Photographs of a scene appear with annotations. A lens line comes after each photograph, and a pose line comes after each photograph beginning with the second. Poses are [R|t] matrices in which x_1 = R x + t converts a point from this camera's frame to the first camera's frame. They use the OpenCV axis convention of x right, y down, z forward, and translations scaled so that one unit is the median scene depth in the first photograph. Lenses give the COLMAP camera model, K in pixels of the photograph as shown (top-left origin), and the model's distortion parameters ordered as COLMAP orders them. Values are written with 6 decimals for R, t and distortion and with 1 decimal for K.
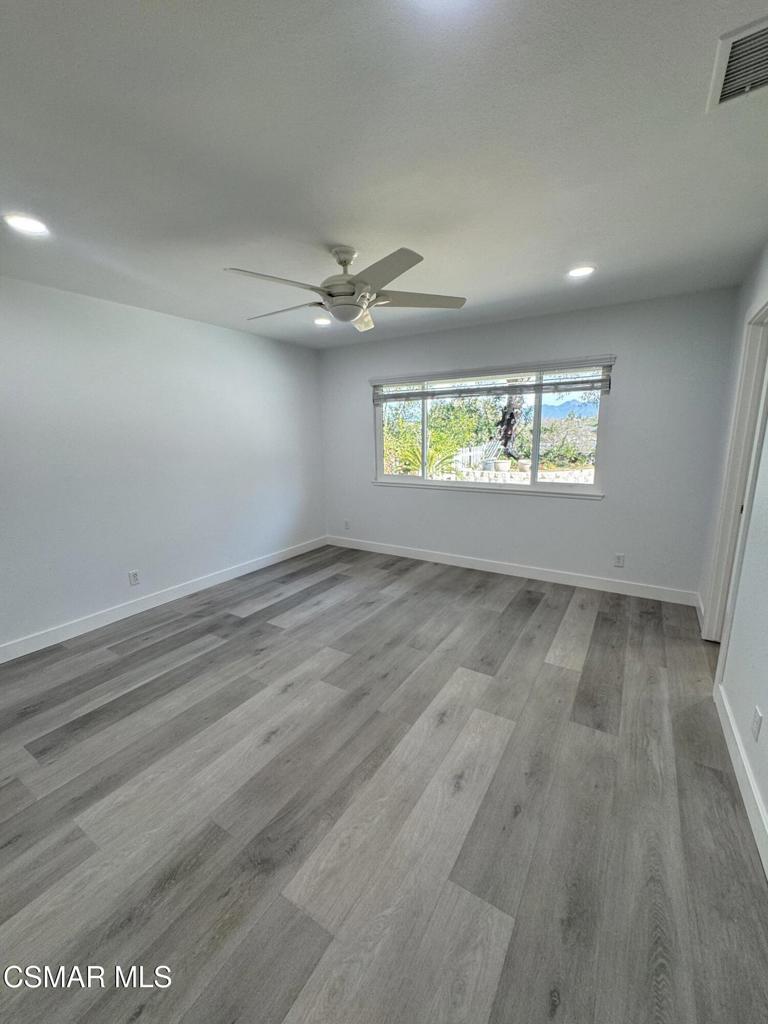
lens RADIAL K [[405.1, 0, 382.7], [0, 405.1, 512.9], [0, 0, 1]] dist [-0.006745, -0.000380]
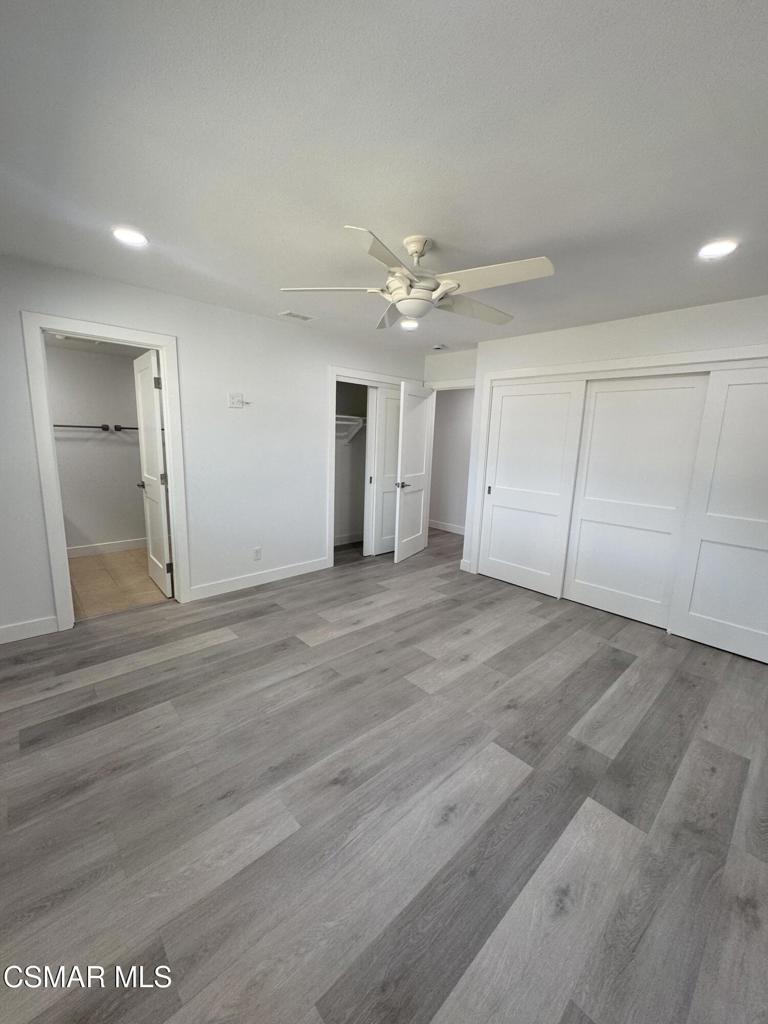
lens RADIAL K [[405.1, 0, 381.0], [0, 405.1, 512.3], [0, 0, 1]] dist [-0.006745, -0.000380]
pose [[-0.964744, -0.066523, 0.254645, -0.227740], [0.030826, 0.932311, 0.360341, -0.322570], [-0.261379, 0.355486, -0.897391, 1.637122]]
